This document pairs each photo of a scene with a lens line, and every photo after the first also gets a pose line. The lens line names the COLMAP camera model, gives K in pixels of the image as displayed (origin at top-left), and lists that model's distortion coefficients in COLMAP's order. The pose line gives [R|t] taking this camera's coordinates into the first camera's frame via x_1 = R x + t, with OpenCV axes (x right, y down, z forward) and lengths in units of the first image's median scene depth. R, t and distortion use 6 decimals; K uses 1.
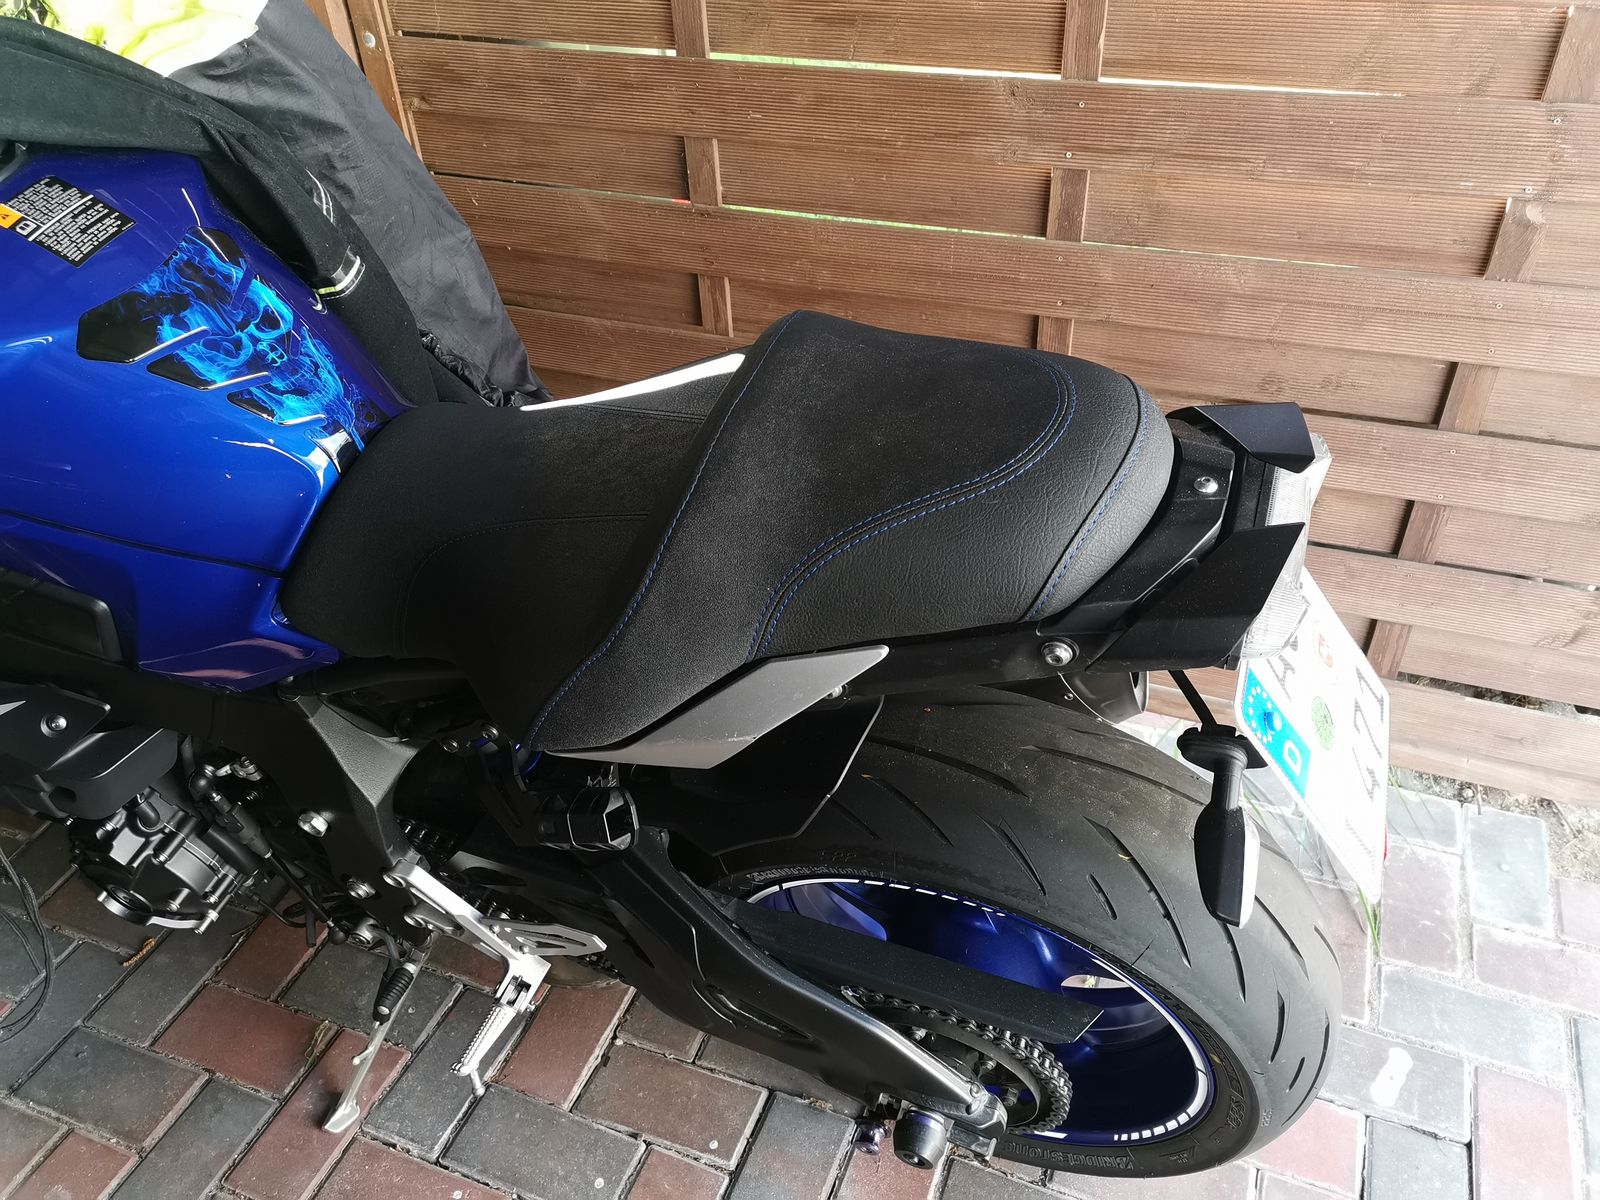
lens RADIAL K [[1245.6, 0, 806.5], [0, 1245.6, 597.4], [0, 0, 1]] dist [0.047749, -0.044197]
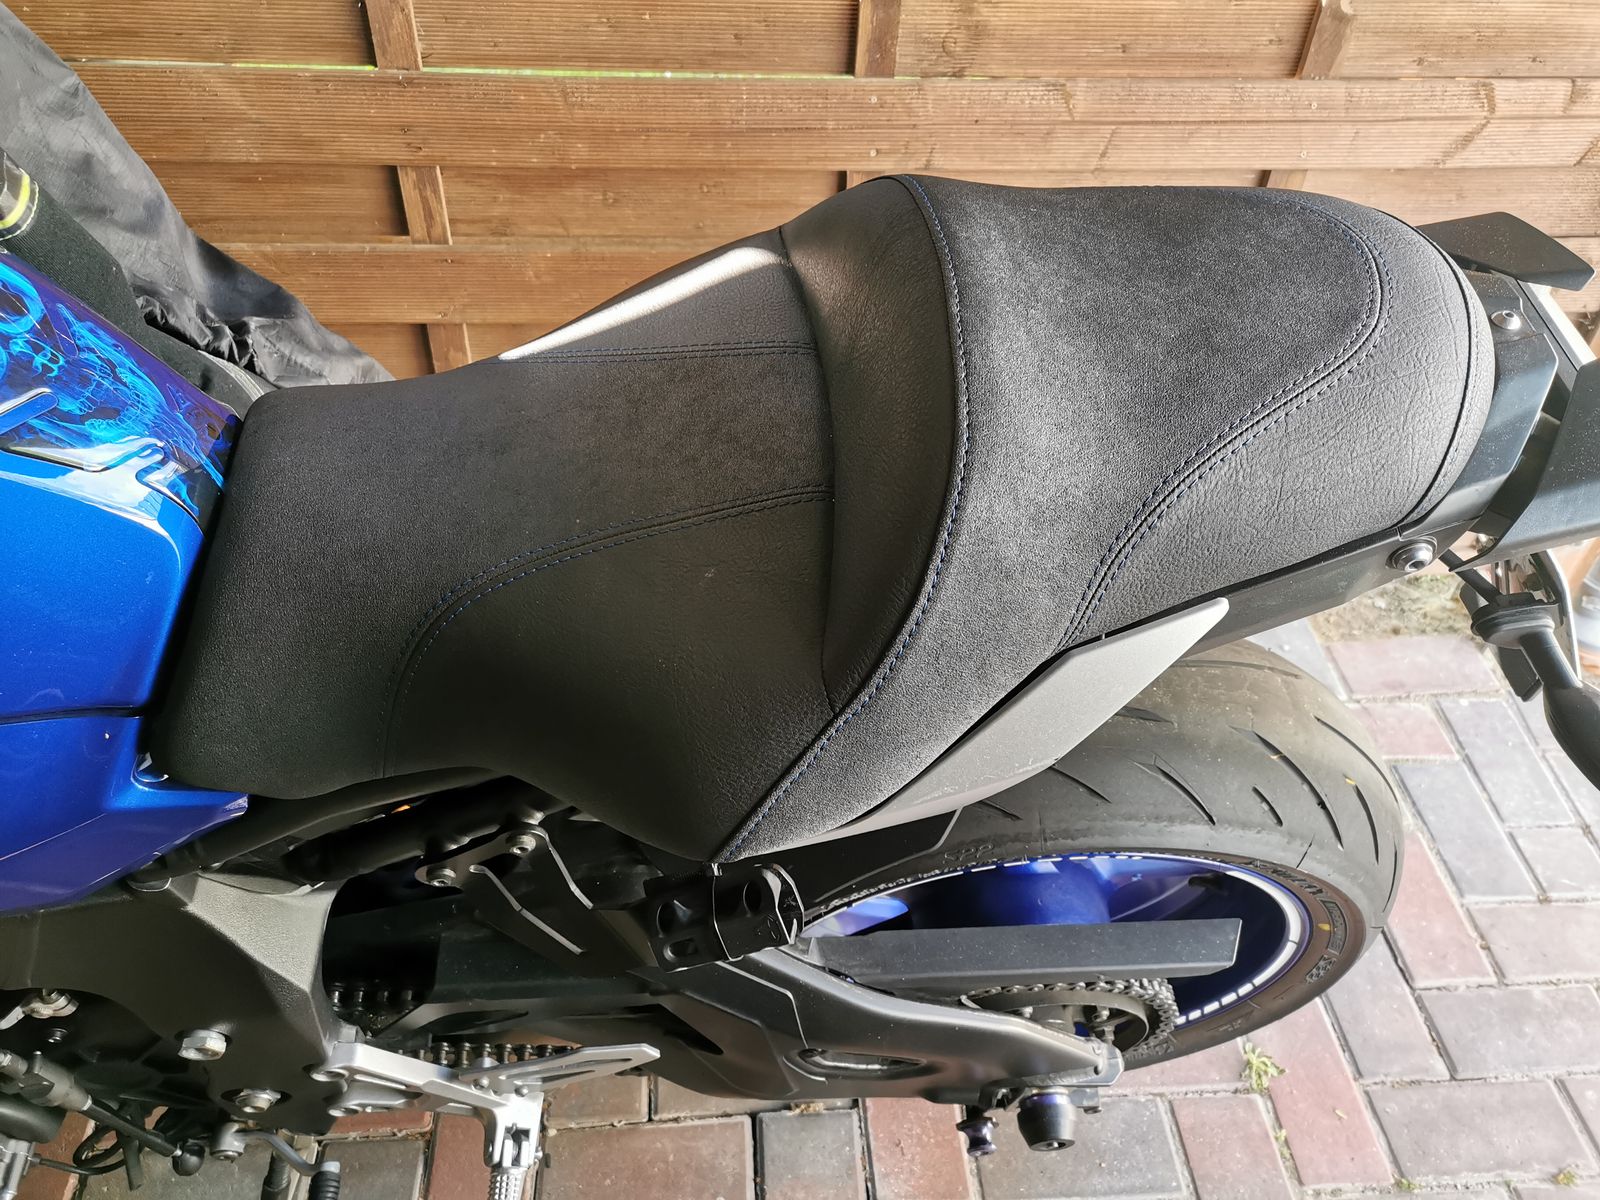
lens RADIAL K [[1245.6, 0, 801.5], [0, 1245.6, 596.9], [0, 0, 1]] dist [0.047749, -0.044197]
pose [[0.894692, -0.238240, 0.377846, -0.251971], [0.202570, 0.970311, 0.132142, -0.063849], [-0.398110, -0.041687, 0.916390, 0.219842]]
